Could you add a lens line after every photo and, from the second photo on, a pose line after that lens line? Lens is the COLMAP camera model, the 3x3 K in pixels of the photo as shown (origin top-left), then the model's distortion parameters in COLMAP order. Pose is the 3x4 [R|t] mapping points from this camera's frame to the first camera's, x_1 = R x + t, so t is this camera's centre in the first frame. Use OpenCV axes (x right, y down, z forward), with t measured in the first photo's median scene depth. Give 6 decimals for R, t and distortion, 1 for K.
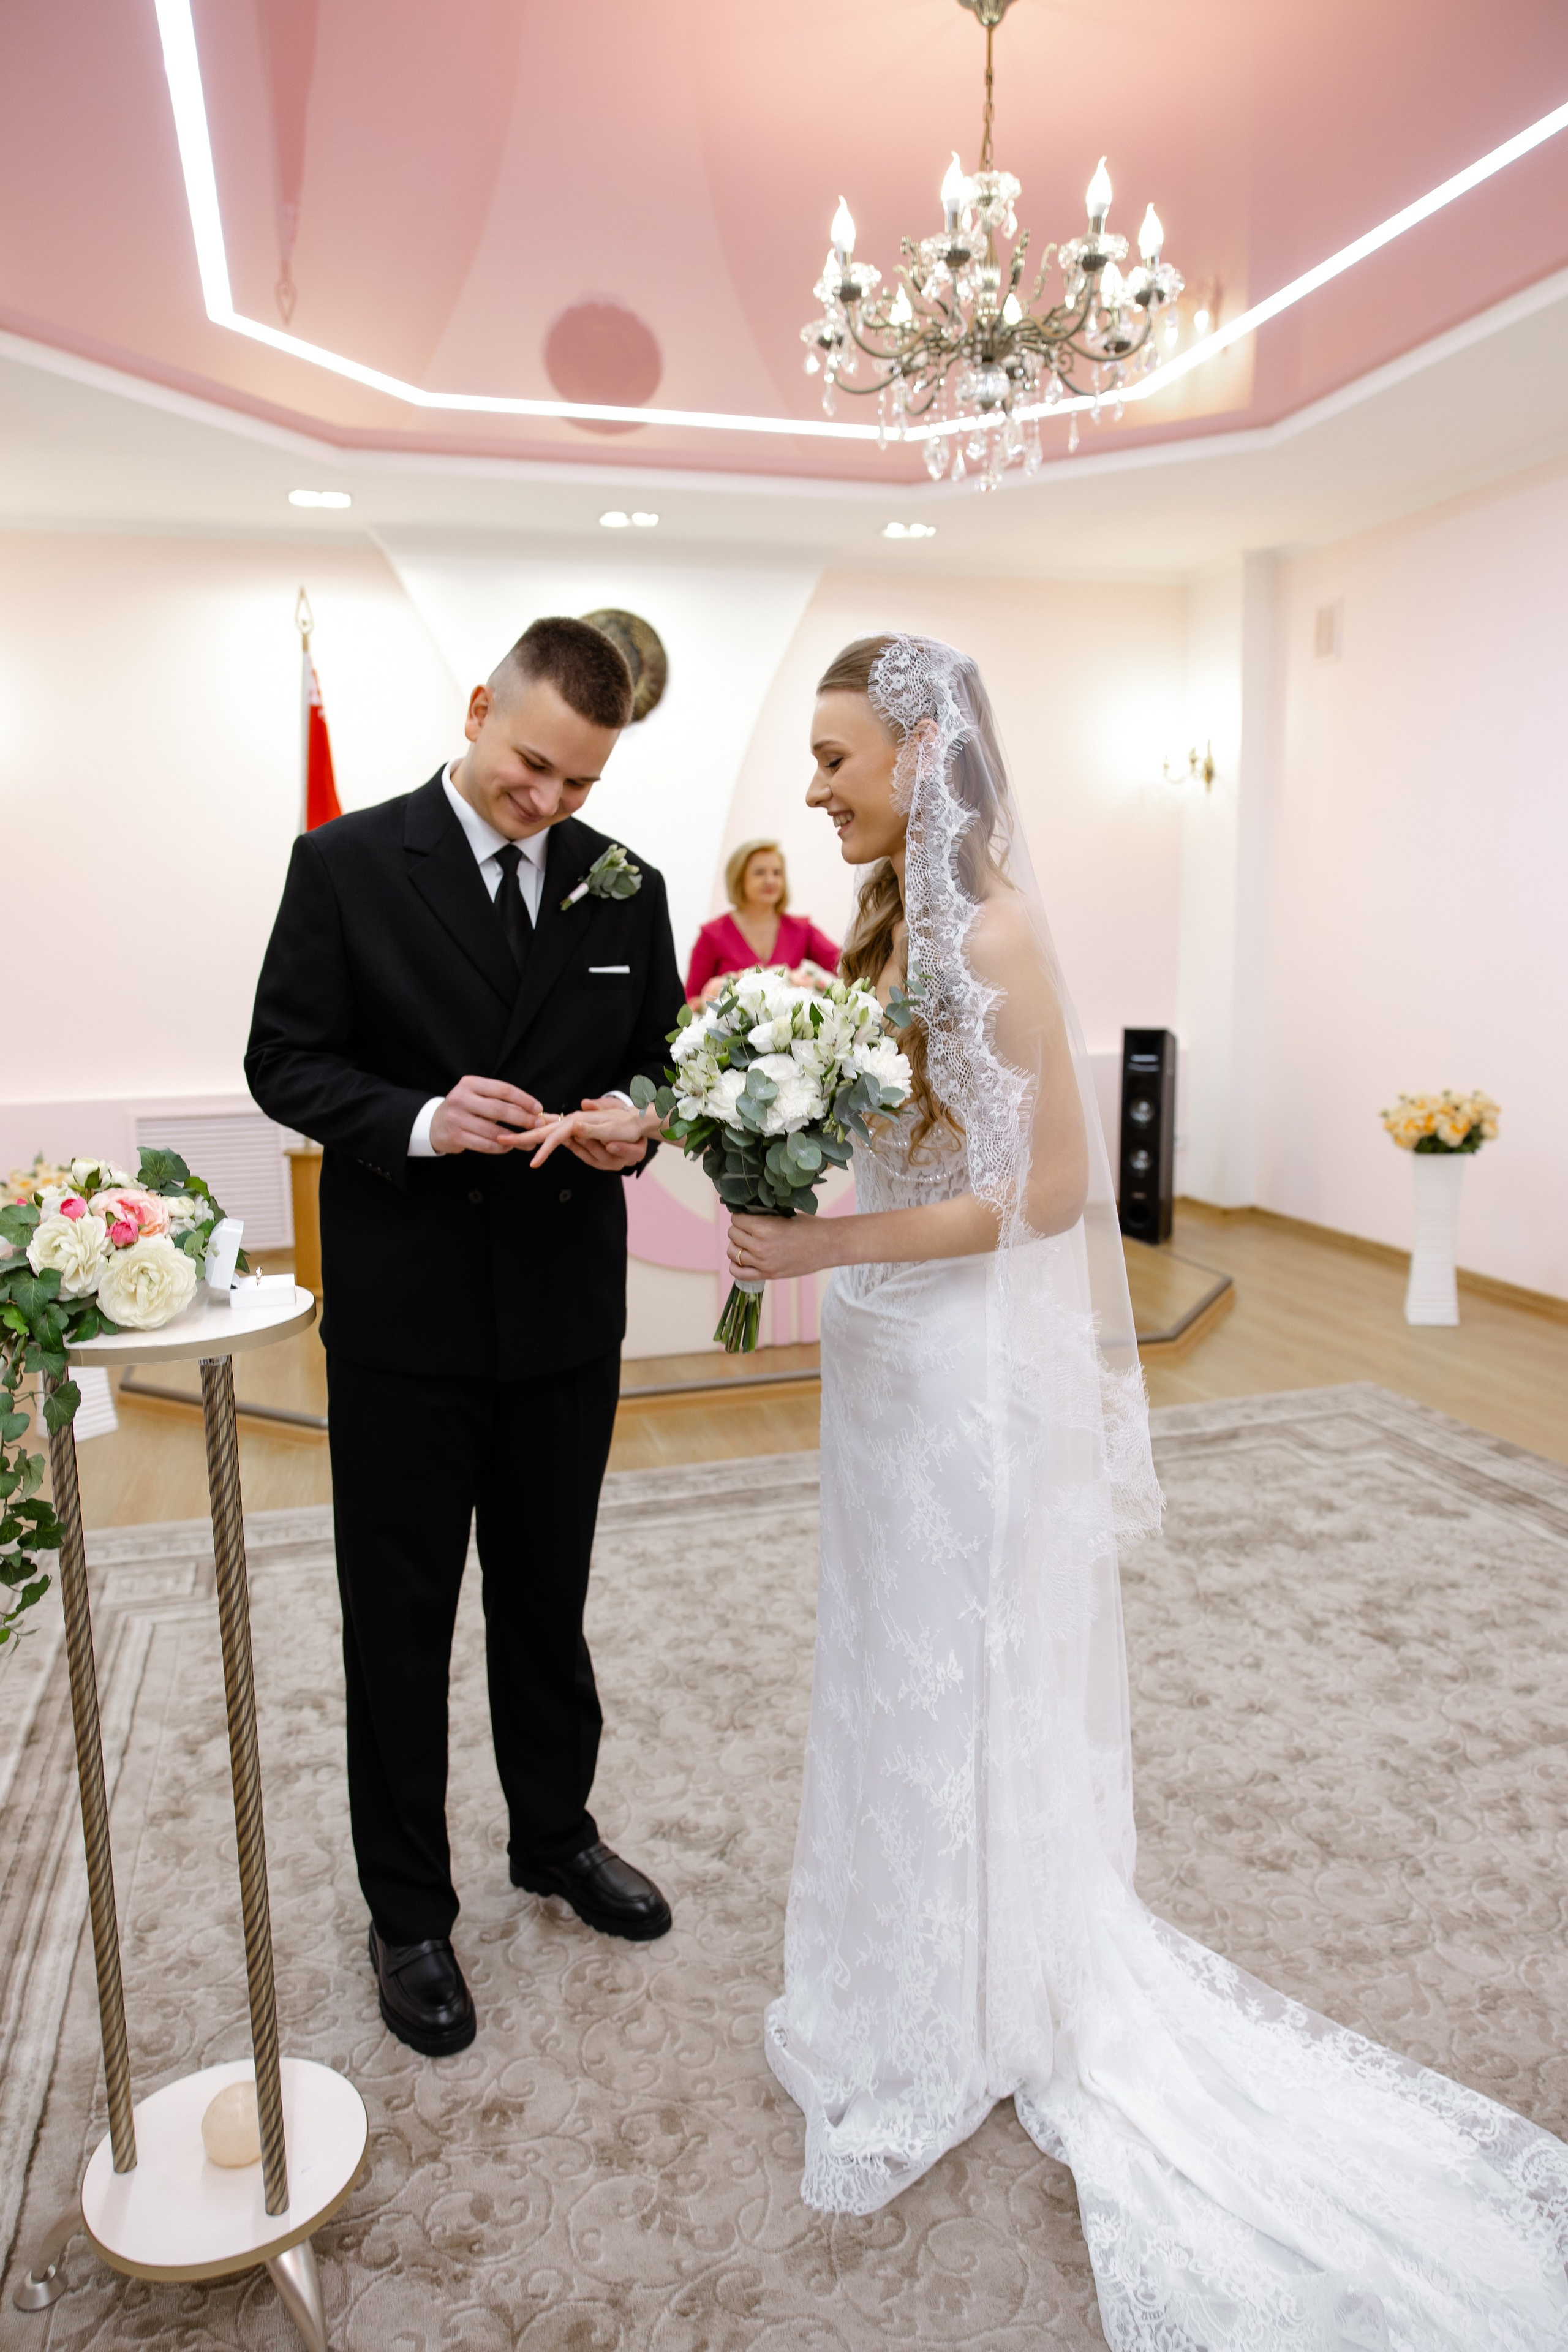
lens RADIAL K [[1526.7, 0, 783.7], [0, 1526.7, 1141.0], [0, 0, 1]] dist [0.028096, 0.000709]
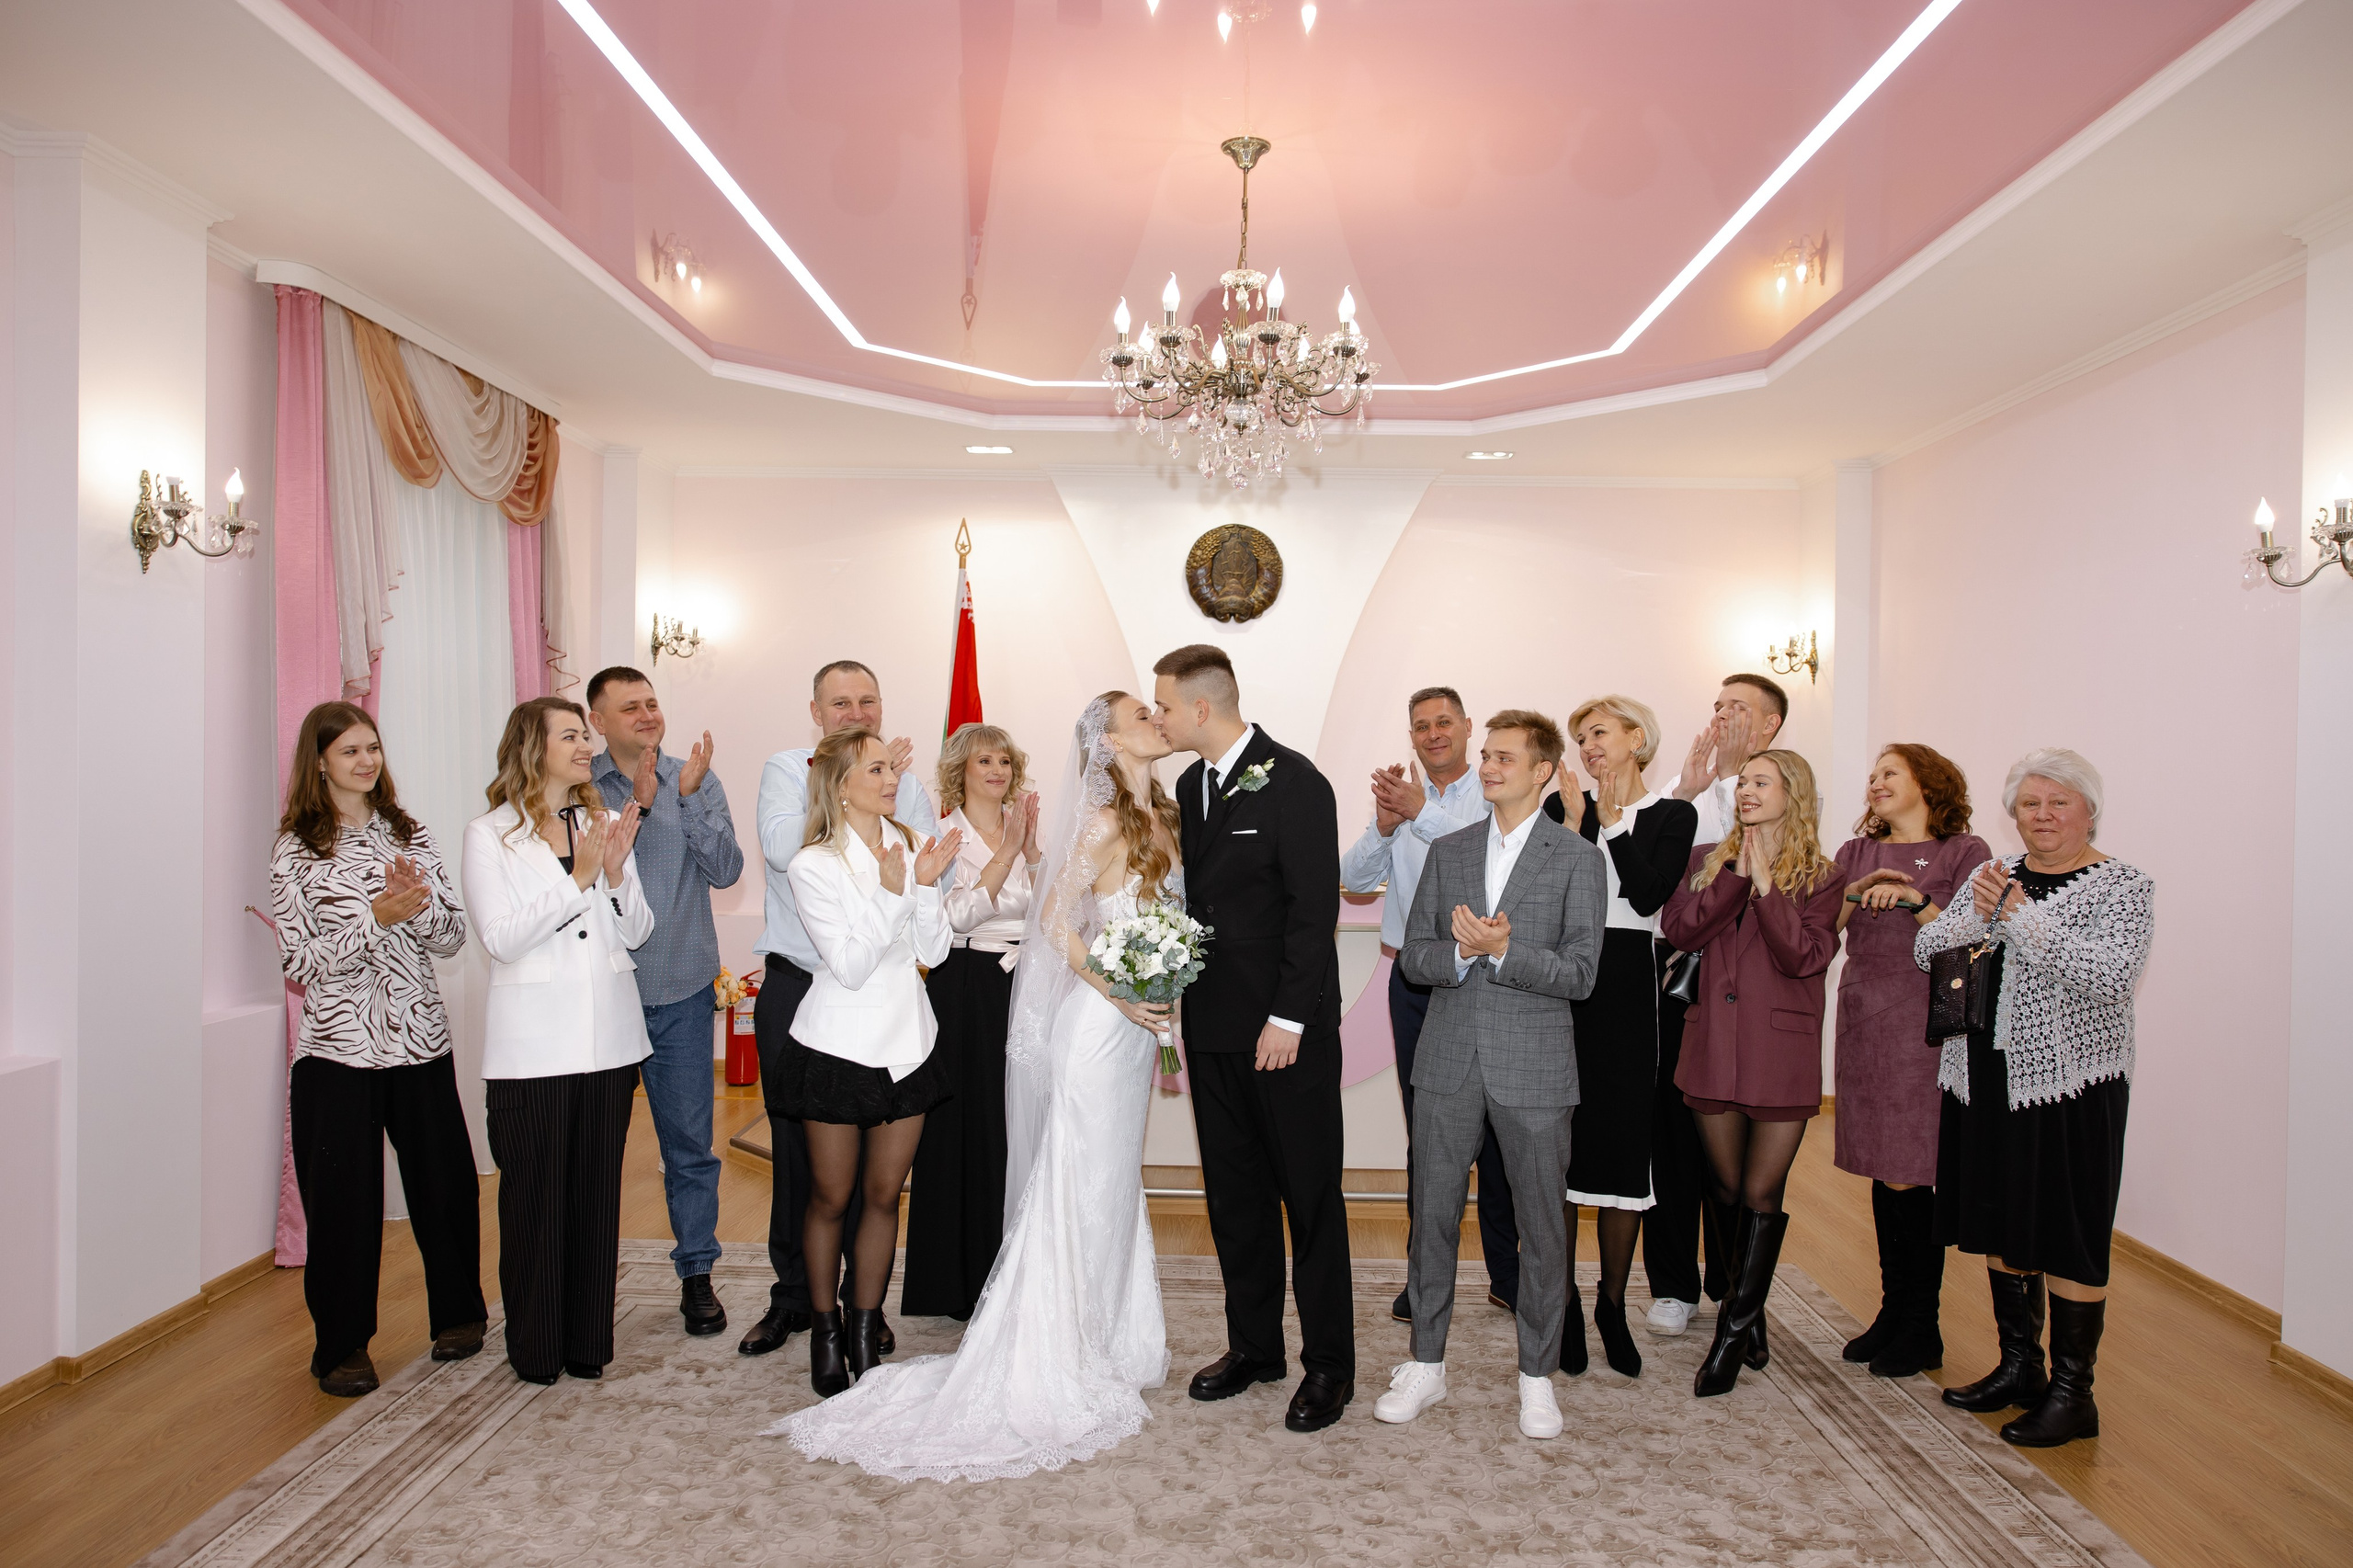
lens RADIAL K [[1534.7, 0, 1176.5], [0, 1534.7, 784.0], [0, 0, 1]] dist [0.009304, 0.000214]
pose [[0.955495, 0.036519, -0.292739, 0.416522], [-0.076803, 0.988884, -0.127319, 0.001155], [0.284835, 0.144136, 0.947678, -0.199532]]
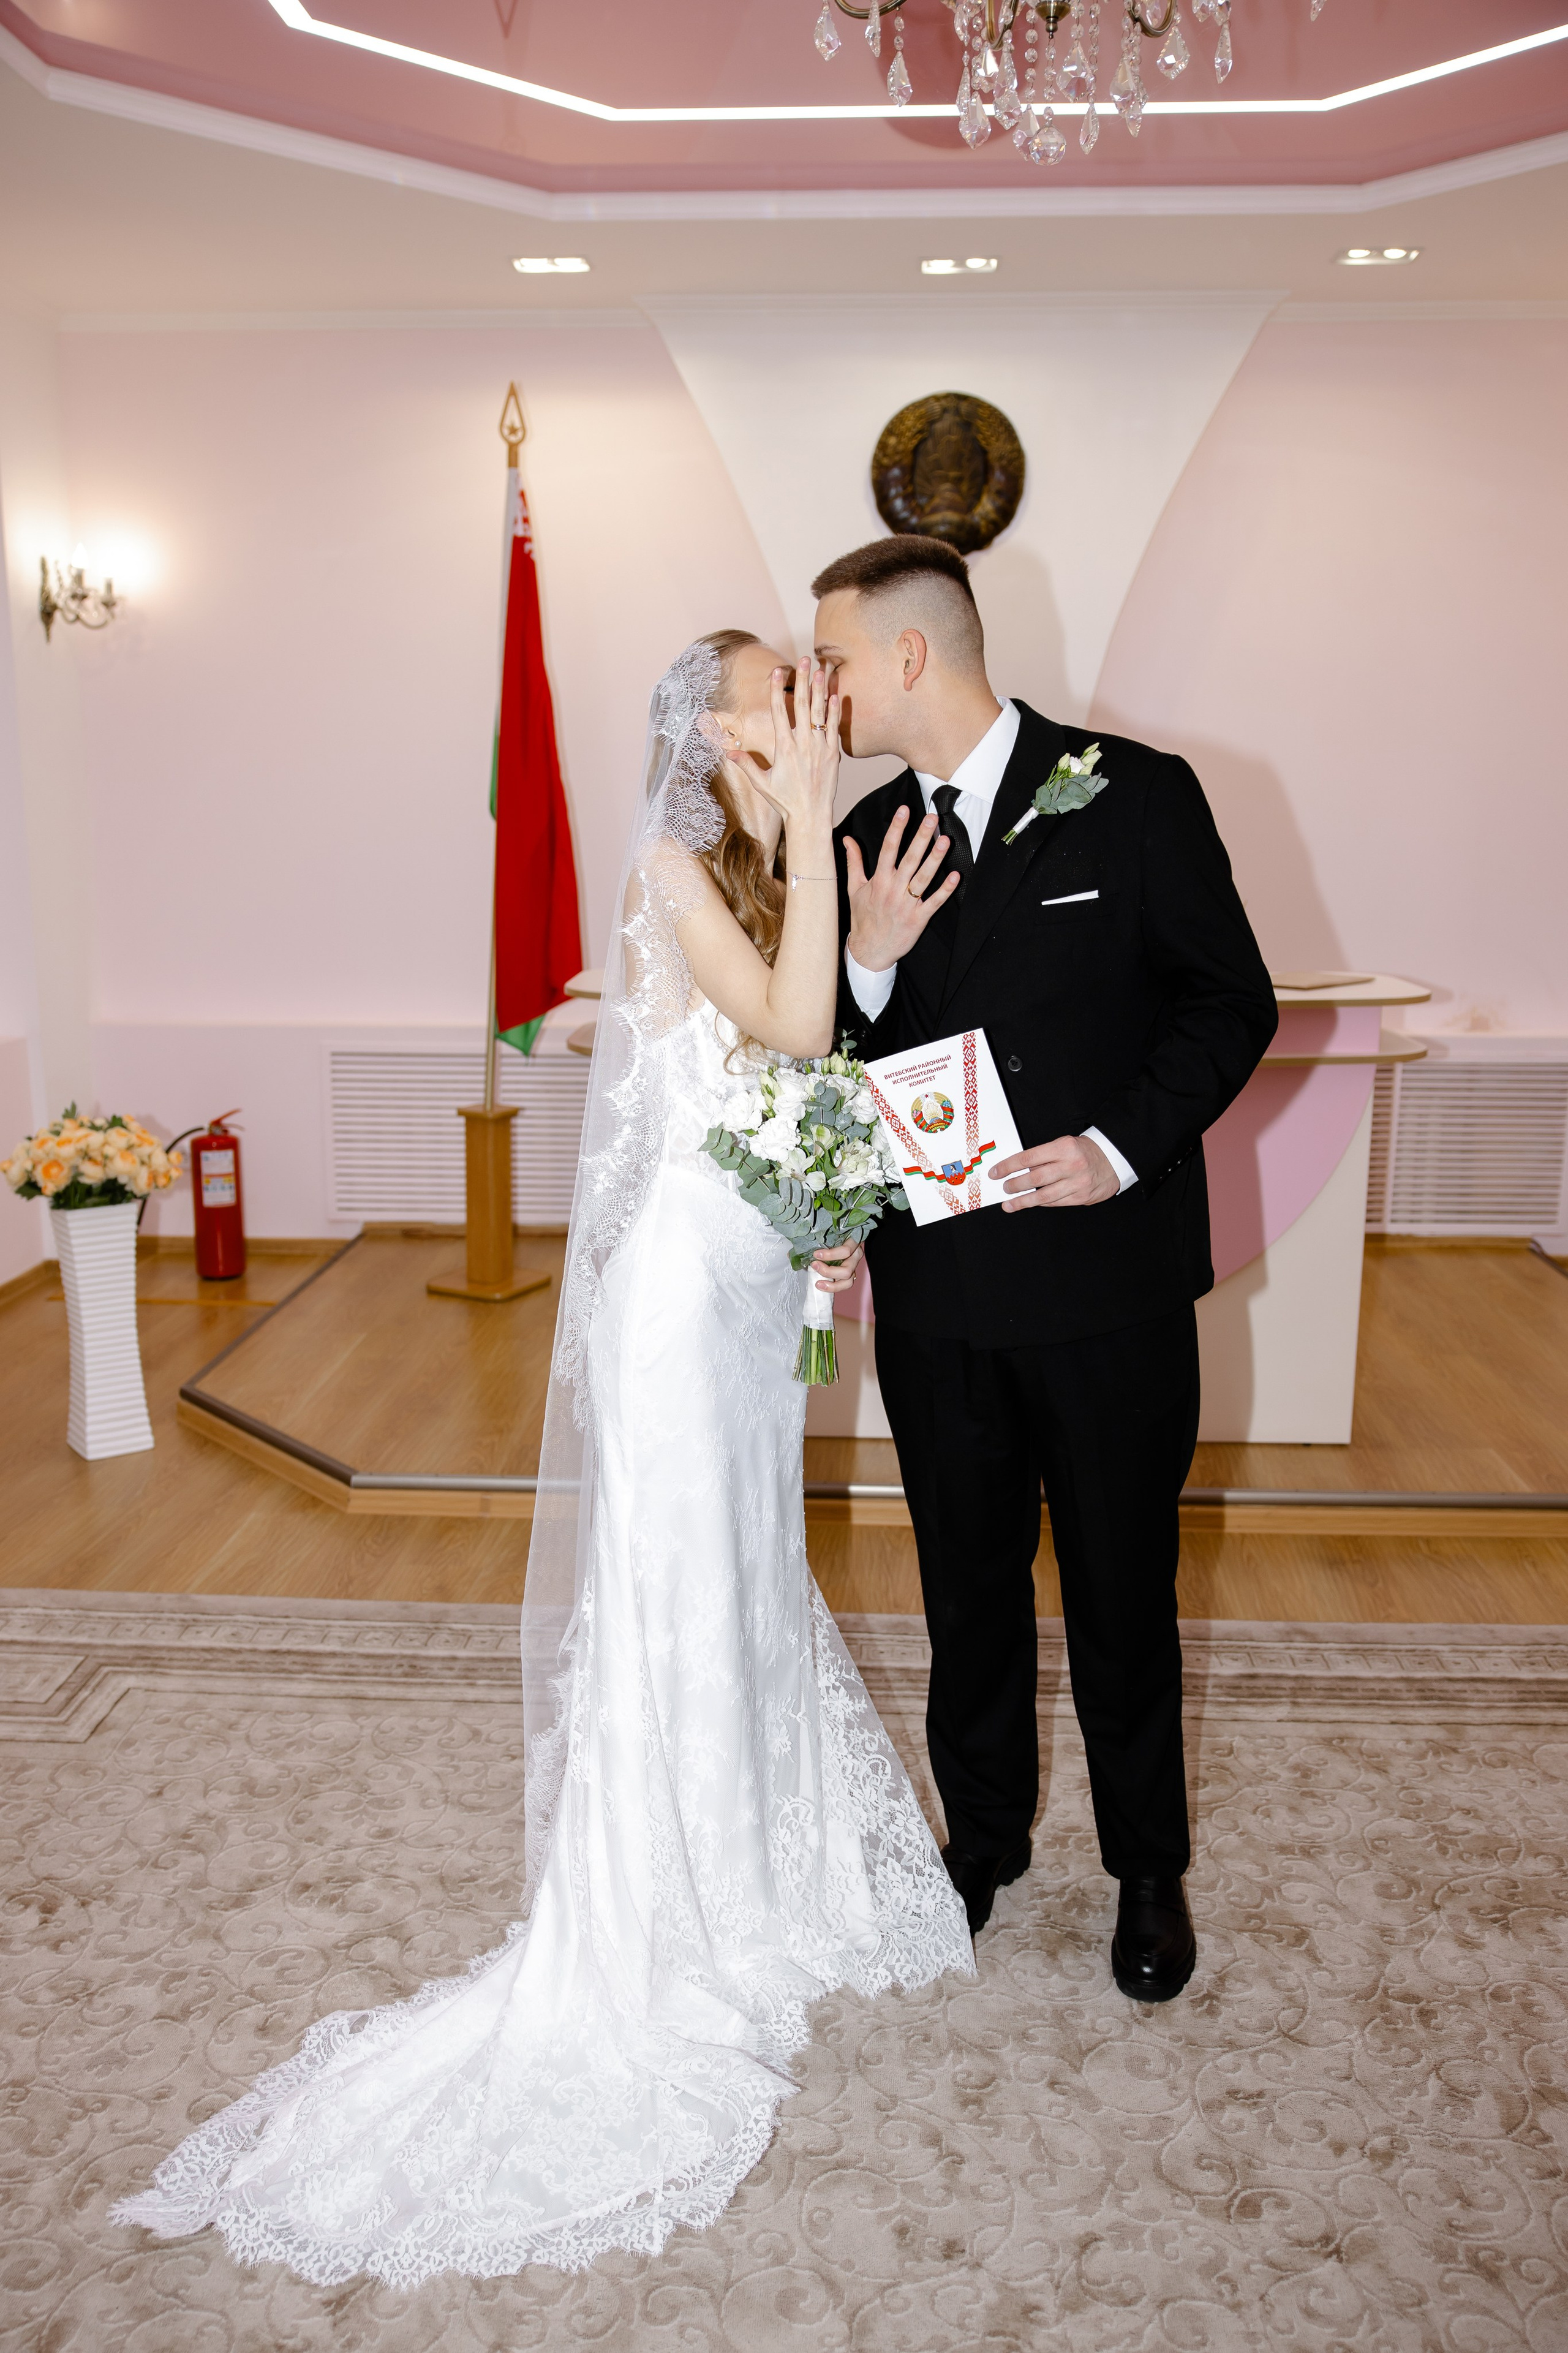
lens RADIAL K [[1886.0, 0, 775.5], [0, 1886.0, 1184.2], [0, 0, 1]] dist [-0.000554, 0.003971]
pose [[0.946950, 0.085836, -0.309706, 0.254543], [-0.067951, 0.995362, 0.068102, -0.060599], [0.314116, -0.043445, 0.948390, 0.229200]]
